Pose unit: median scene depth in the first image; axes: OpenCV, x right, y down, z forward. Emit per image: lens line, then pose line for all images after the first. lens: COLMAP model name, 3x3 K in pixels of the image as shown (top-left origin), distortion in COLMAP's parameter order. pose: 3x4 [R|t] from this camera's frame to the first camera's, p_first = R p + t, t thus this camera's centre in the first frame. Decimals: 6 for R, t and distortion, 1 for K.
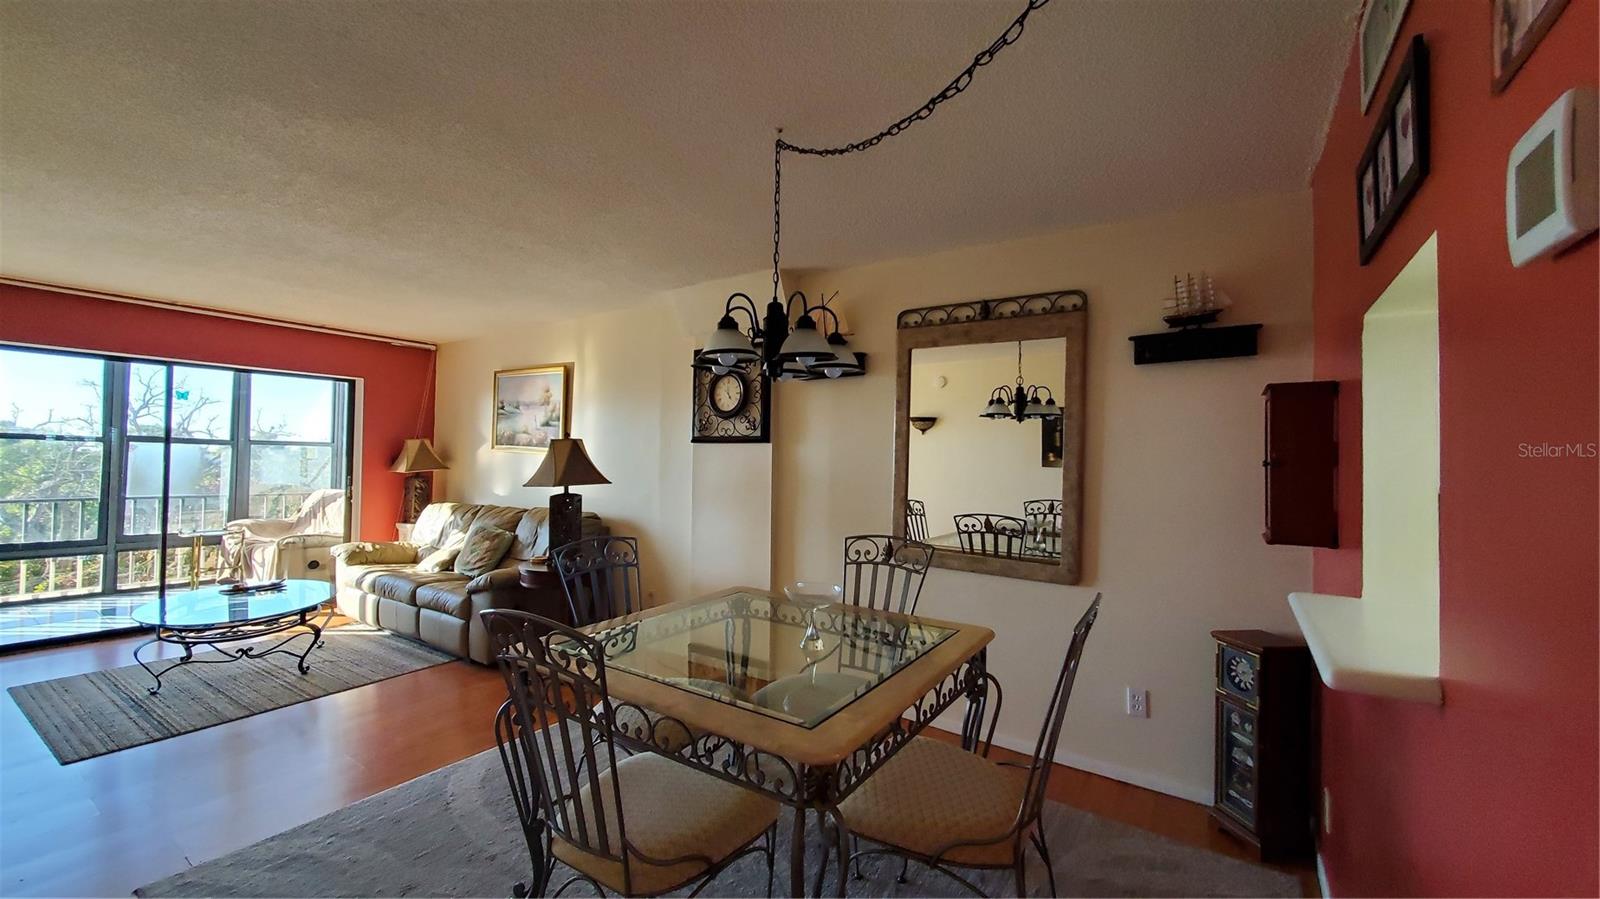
lens RADIAL K [[641.3, 0, 781.2], [0, 641.3, 453.8], [0, 0, 1]] dist [0.001857, 0.000748]
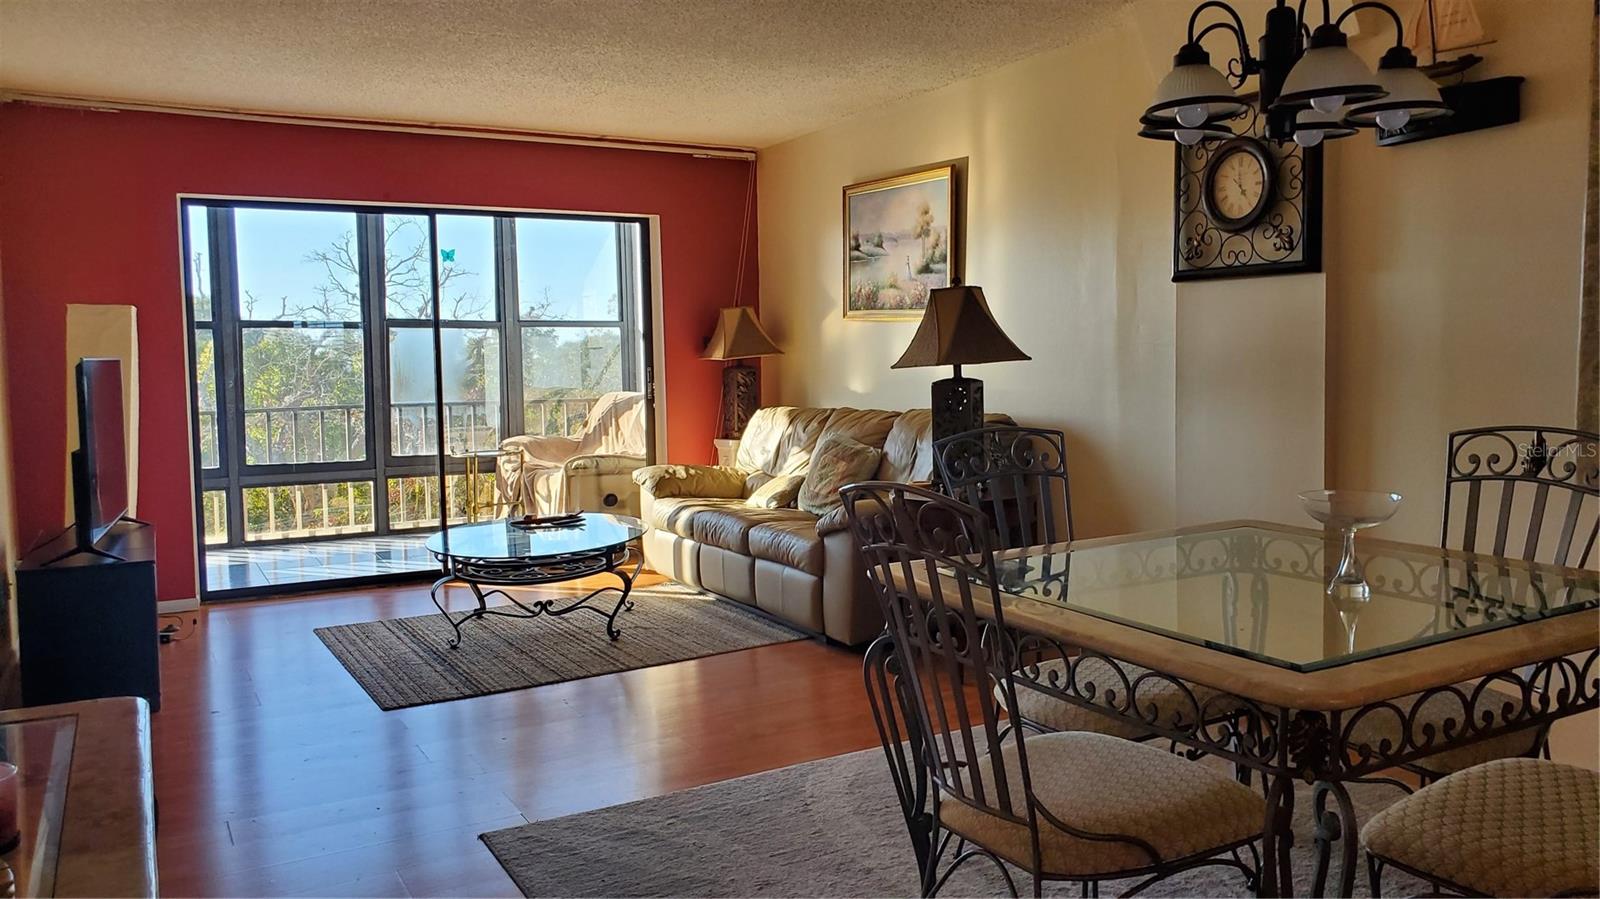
lens RADIAL K [[1245.5, 0, 837.8], [0, 1245.5, 448.0], [0, 0, 1]] dist [0.166198, -0.429814]
pose [[0.909166, -0.001175, -0.416432, 0.049611], [0.038588, 0.995931, 0.081436, 0.024968], [0.414642, -0.090109, 0.905512, -0.114708]]
